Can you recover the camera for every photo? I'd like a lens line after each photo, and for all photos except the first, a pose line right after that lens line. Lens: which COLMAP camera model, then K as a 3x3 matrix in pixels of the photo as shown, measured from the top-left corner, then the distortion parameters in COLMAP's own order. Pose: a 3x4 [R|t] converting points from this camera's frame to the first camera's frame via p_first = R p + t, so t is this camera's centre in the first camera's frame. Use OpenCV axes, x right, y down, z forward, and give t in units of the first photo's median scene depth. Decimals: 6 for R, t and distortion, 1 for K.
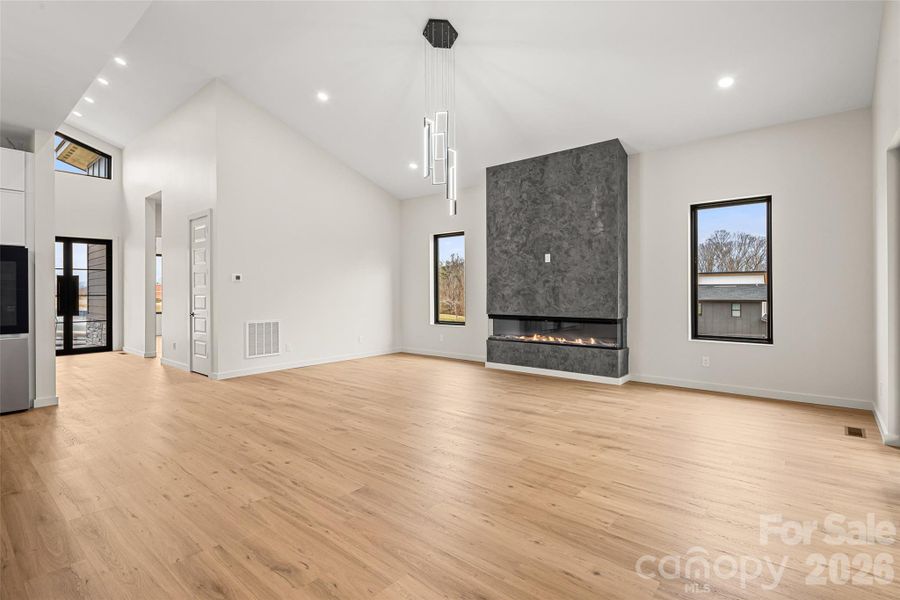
lens RADIAL K [[437.9, 0, 442.1], [0, 437.9, 294.1], [0, 0, 1]] dist [0.000691, -0.002530]
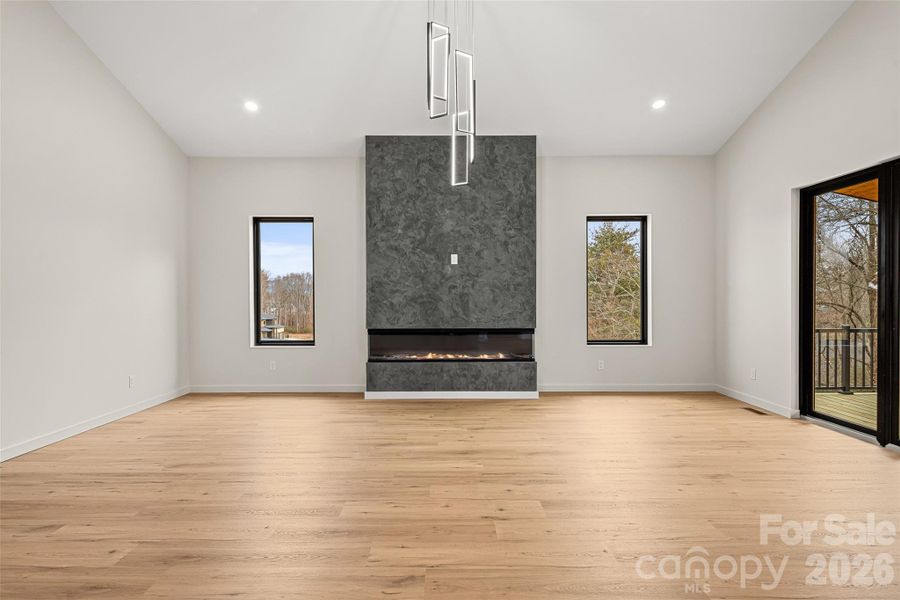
lens RADIAL K [[437.9, 0, 450.0], [0, 437.9, 302.0], [0, 0, 1]] dist [0.000691, -0.002530]
pose [[0.758361, -0.002462, 0.651831, -0.306850], [0.003857, 0.999992, -0.000710, 0.000435], [-0.651824, 0.003052, 0.758364, 0.358557]]
